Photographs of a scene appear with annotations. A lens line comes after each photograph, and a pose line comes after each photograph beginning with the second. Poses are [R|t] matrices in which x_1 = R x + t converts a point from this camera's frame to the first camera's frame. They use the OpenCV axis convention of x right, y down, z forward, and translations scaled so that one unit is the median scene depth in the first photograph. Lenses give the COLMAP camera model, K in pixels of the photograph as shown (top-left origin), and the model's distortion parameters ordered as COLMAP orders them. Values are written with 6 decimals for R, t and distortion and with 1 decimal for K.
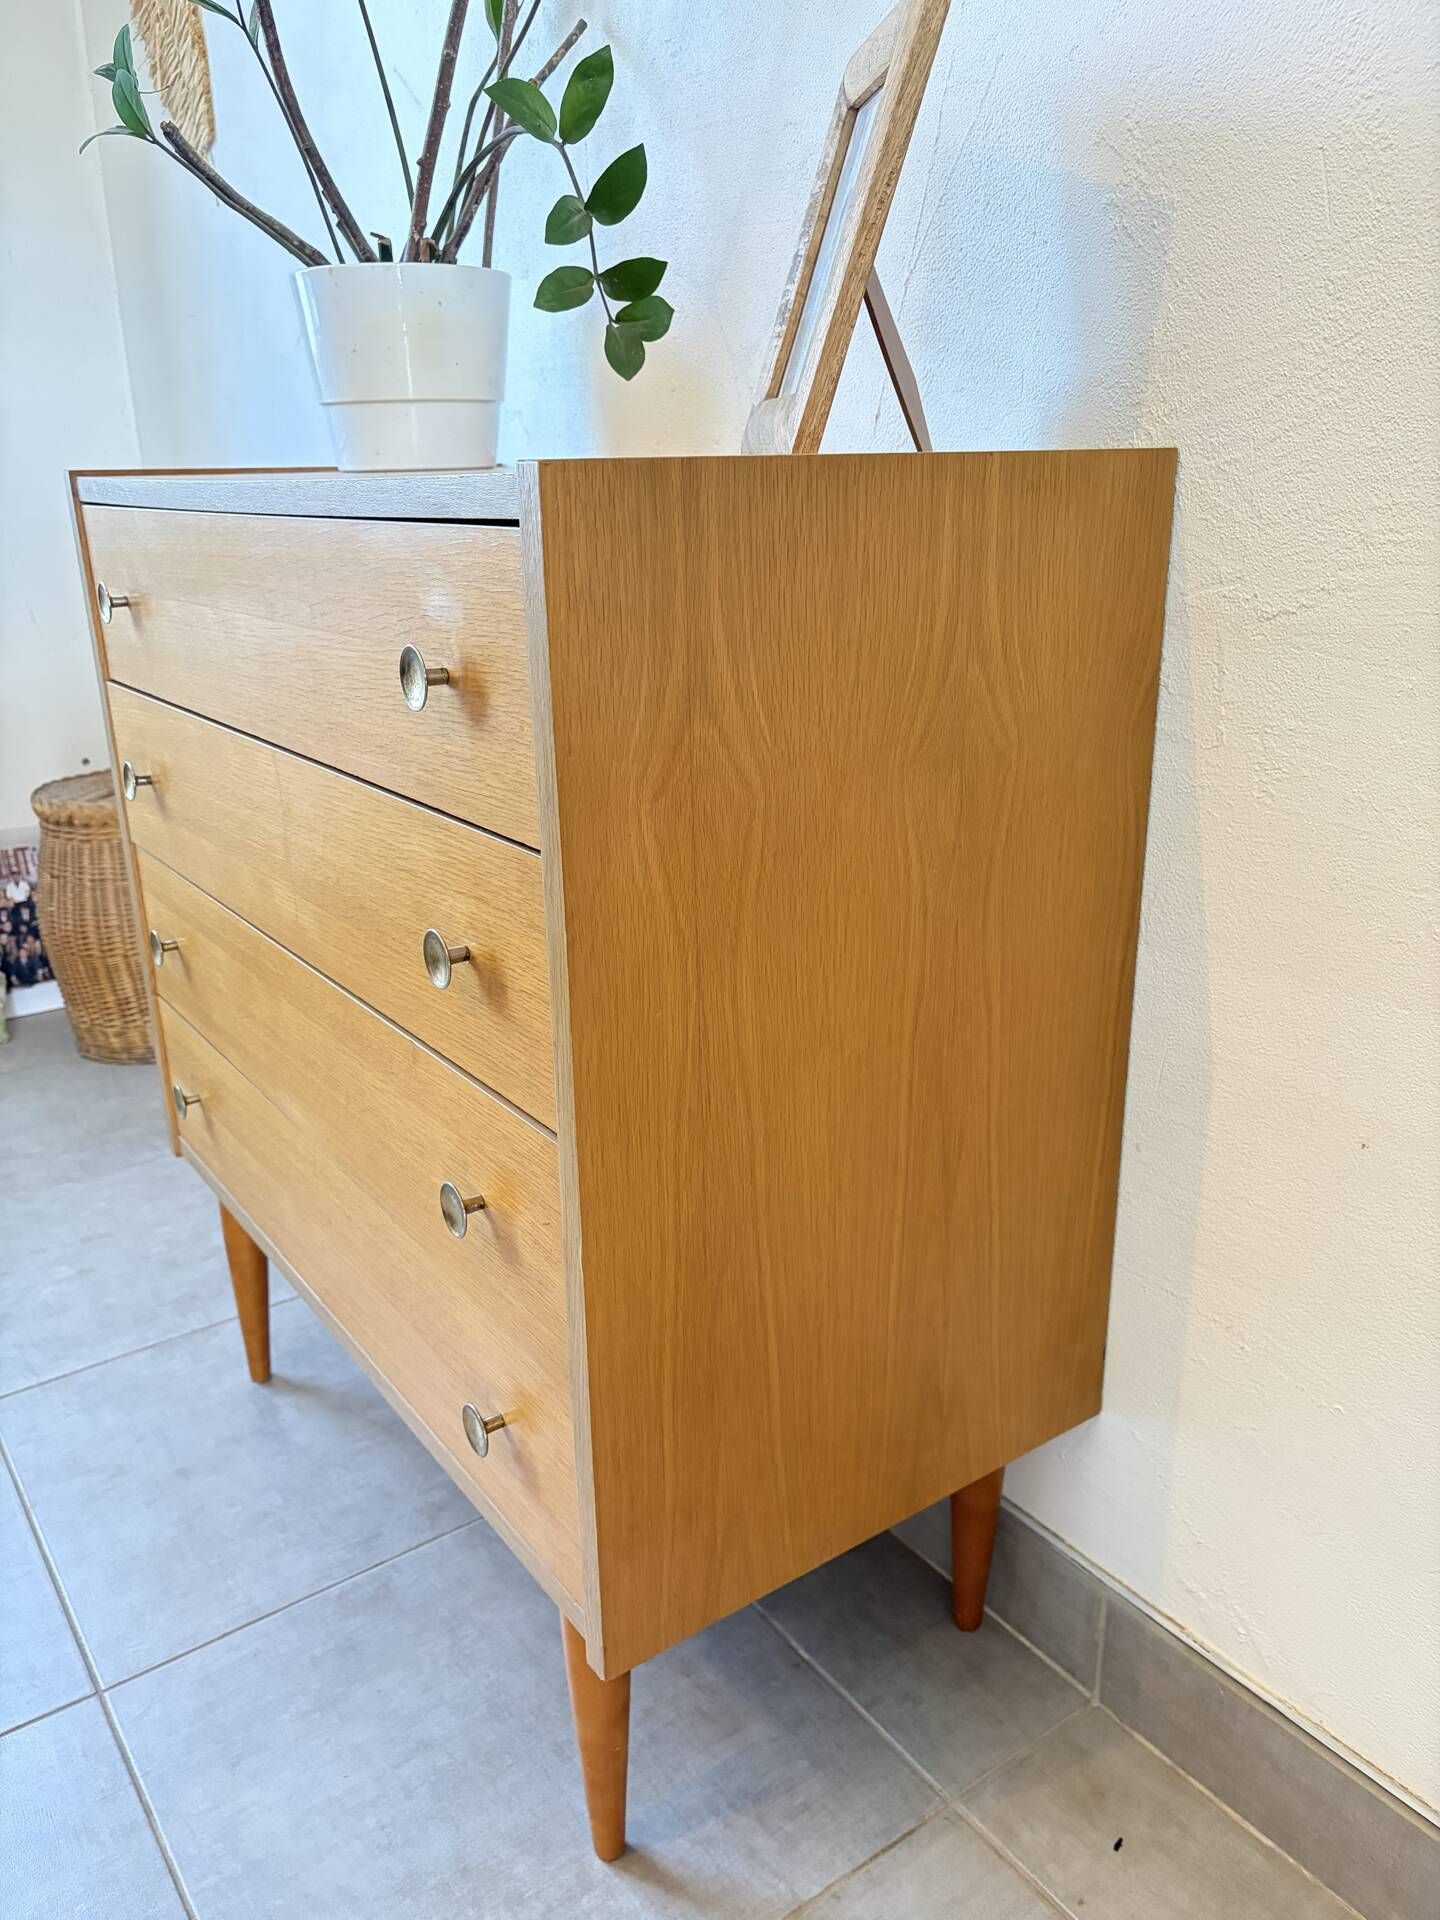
lens RADIAL K [[1459.8, 0, 700.1], [0, 1459.8, 971.1], [0, 0, 1]] dist [0.059981, -0.076148]
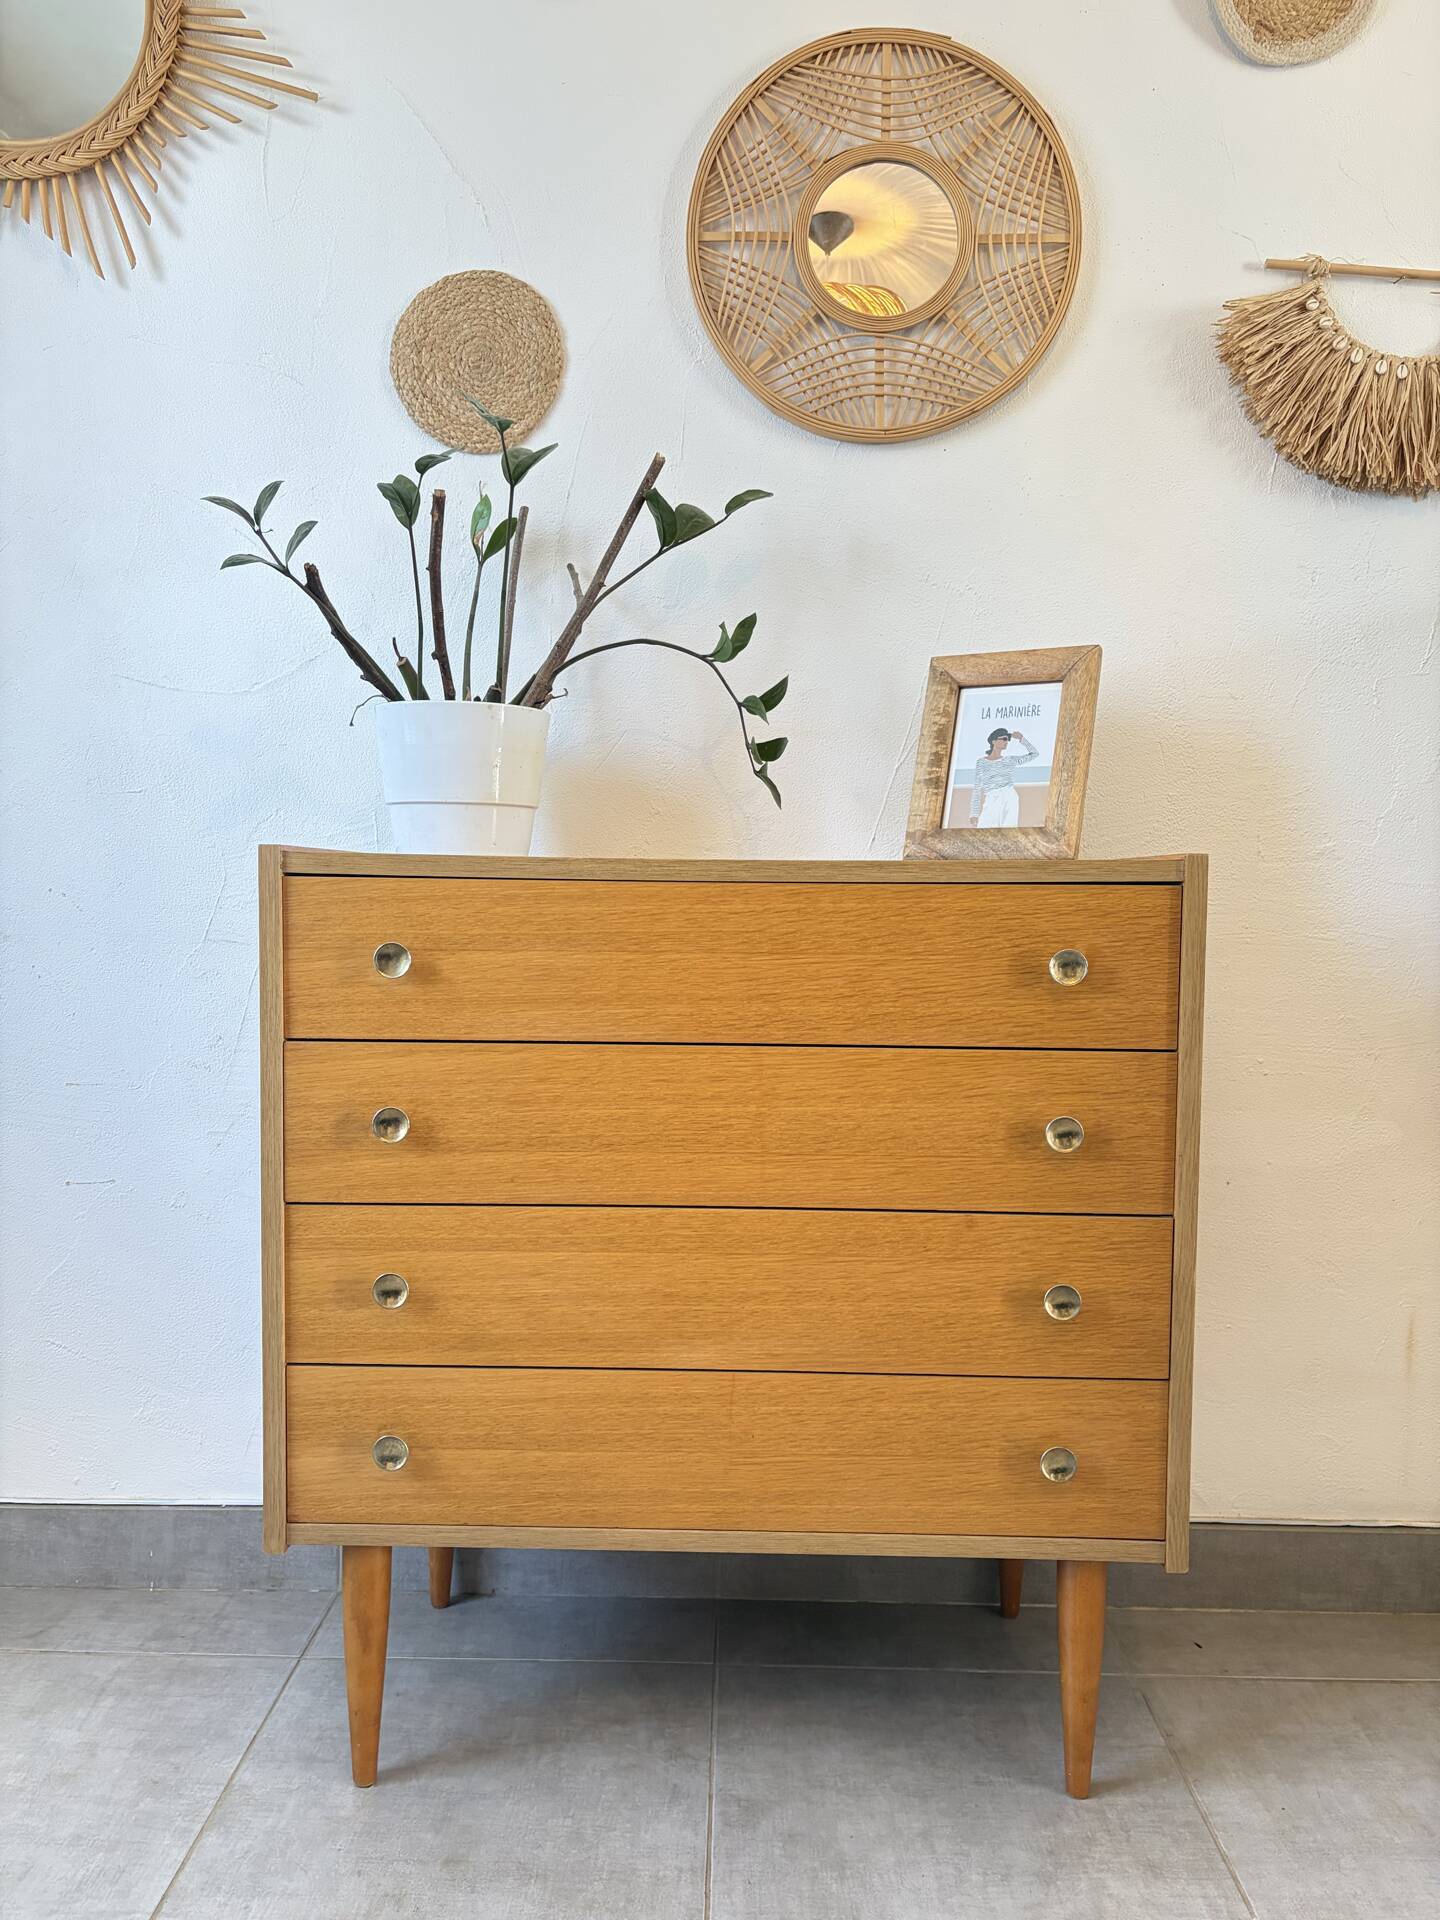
lens RADIAL K [[1459.8, 0, 713.7], [0, 1459.8, 969.6], [0, 0, 1]] dist [0.059981, -0.076148]
pose [[0.588086, -0.017660, 0.808606, -1.259543], [0.244586, 0.956835, -0.156986, -0.016007], [-0.770930, 0.290095, 0.567020, 0.223354]]
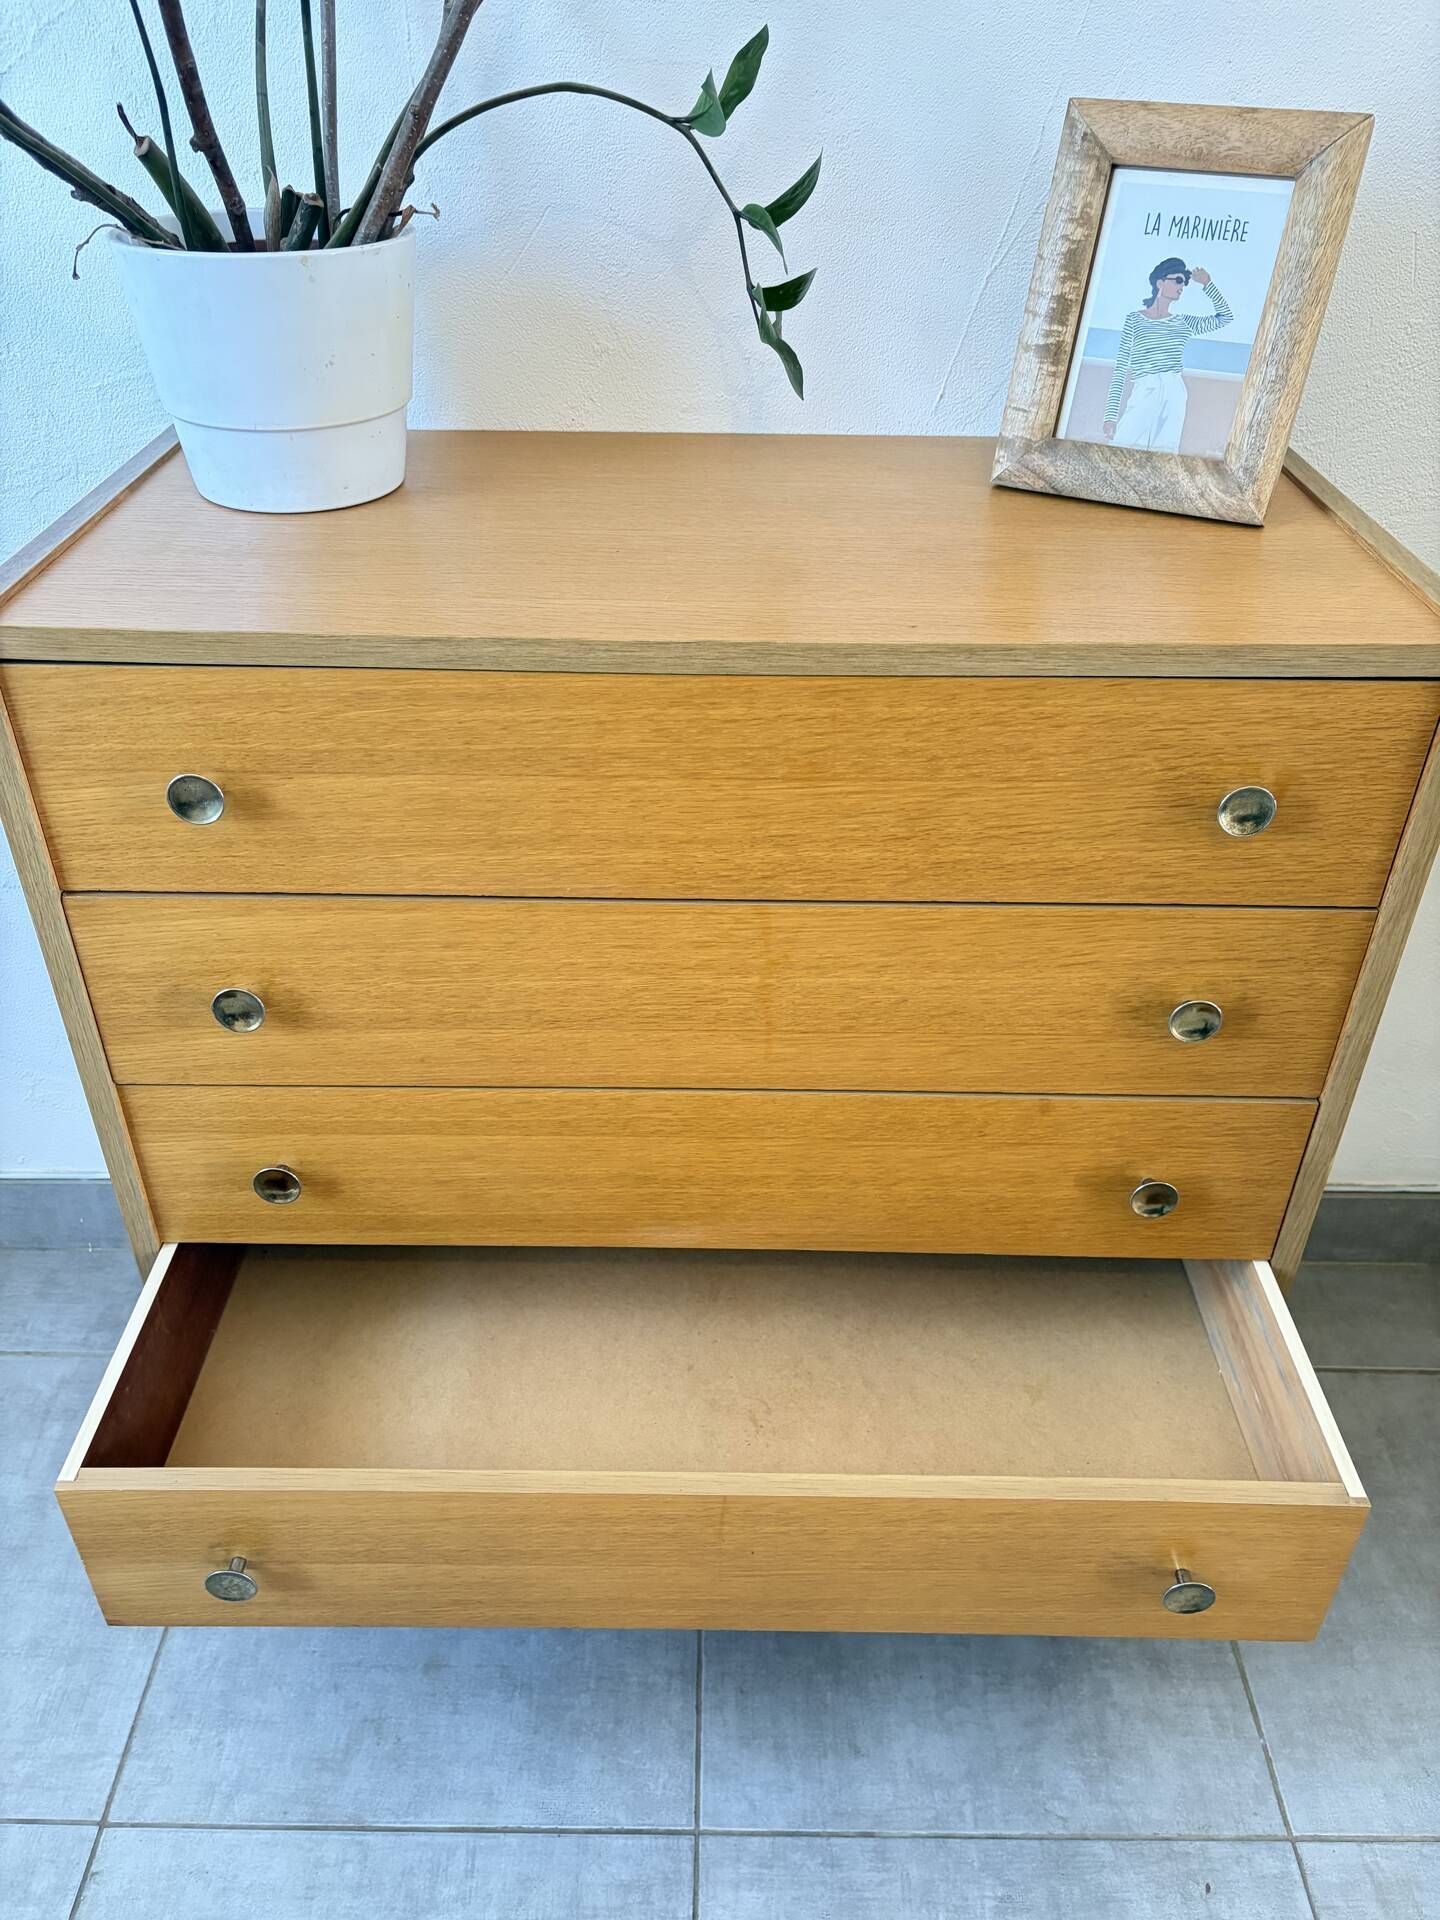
lens RADIAL K [[1459.8, 0, 714.9], [0, 1459.8, 972.6], [0, 0, 1]] dist [0.059981, -0.076148]
pose [[0.577280, -0.441596, 0.686834, -0.858378], [0.247851, 0.896223, 0.367905, -0.410783], [-0.778022, -0.042151, 0.626821, 0.404207]]
